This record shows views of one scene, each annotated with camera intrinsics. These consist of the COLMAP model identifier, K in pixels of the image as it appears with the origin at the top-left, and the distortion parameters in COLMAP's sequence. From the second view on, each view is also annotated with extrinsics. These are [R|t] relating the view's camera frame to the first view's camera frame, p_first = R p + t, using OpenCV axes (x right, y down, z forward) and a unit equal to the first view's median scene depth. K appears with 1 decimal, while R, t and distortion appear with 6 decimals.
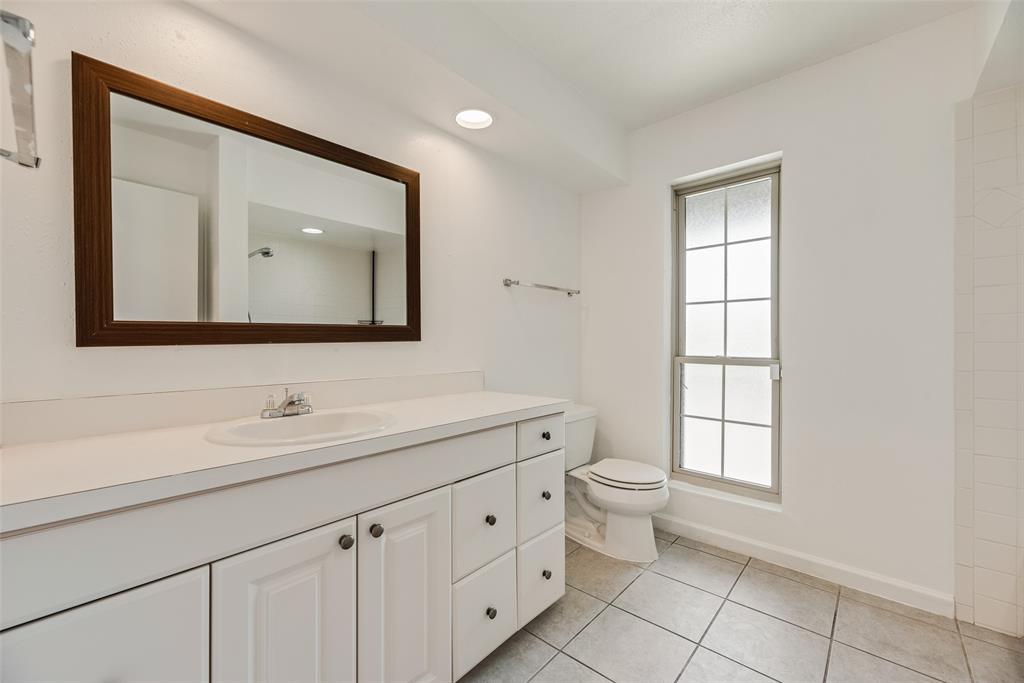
lens RADIAL K [[414.8, 0, 505.1], [0, 414.8, 344.8], [0, 0, 1]] dist [0.002592, -0.000170]
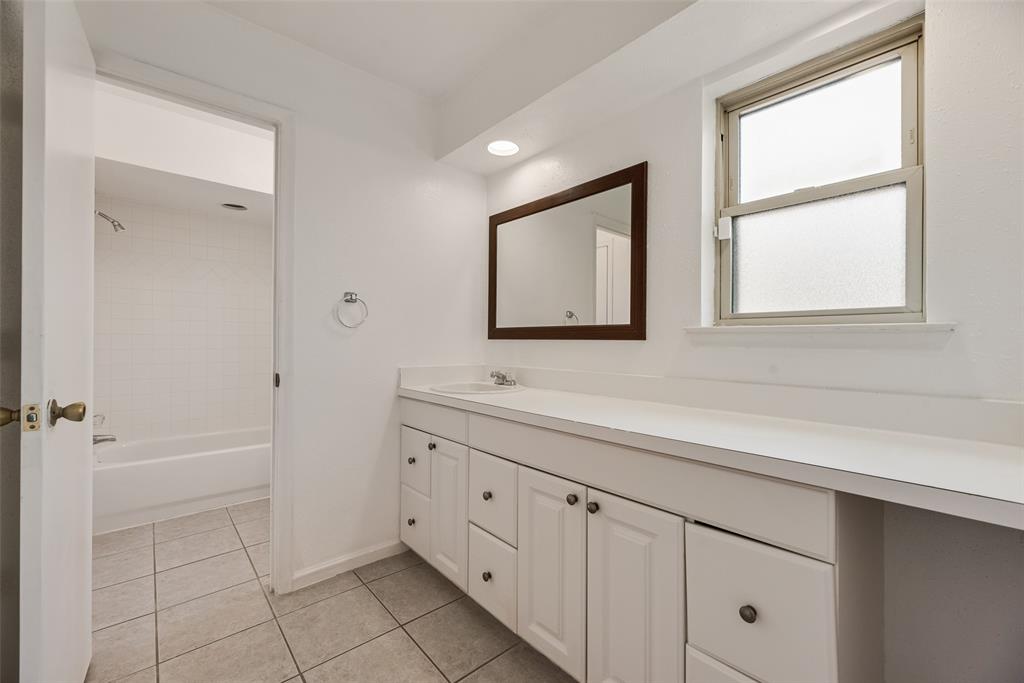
lens RADIAL K [[414.8, 0, 514.3], [0, 414.8, 332.2], [0, 0, 1]] dist [0.002592, -0.000170]
pose [[-0.104853, -0.005630, -0.994472, 0.929533], [-0.018077, 0.999830, -0.003754, -0.022830], [0.994323, 0.017584, -0.104937, 0.998222]]
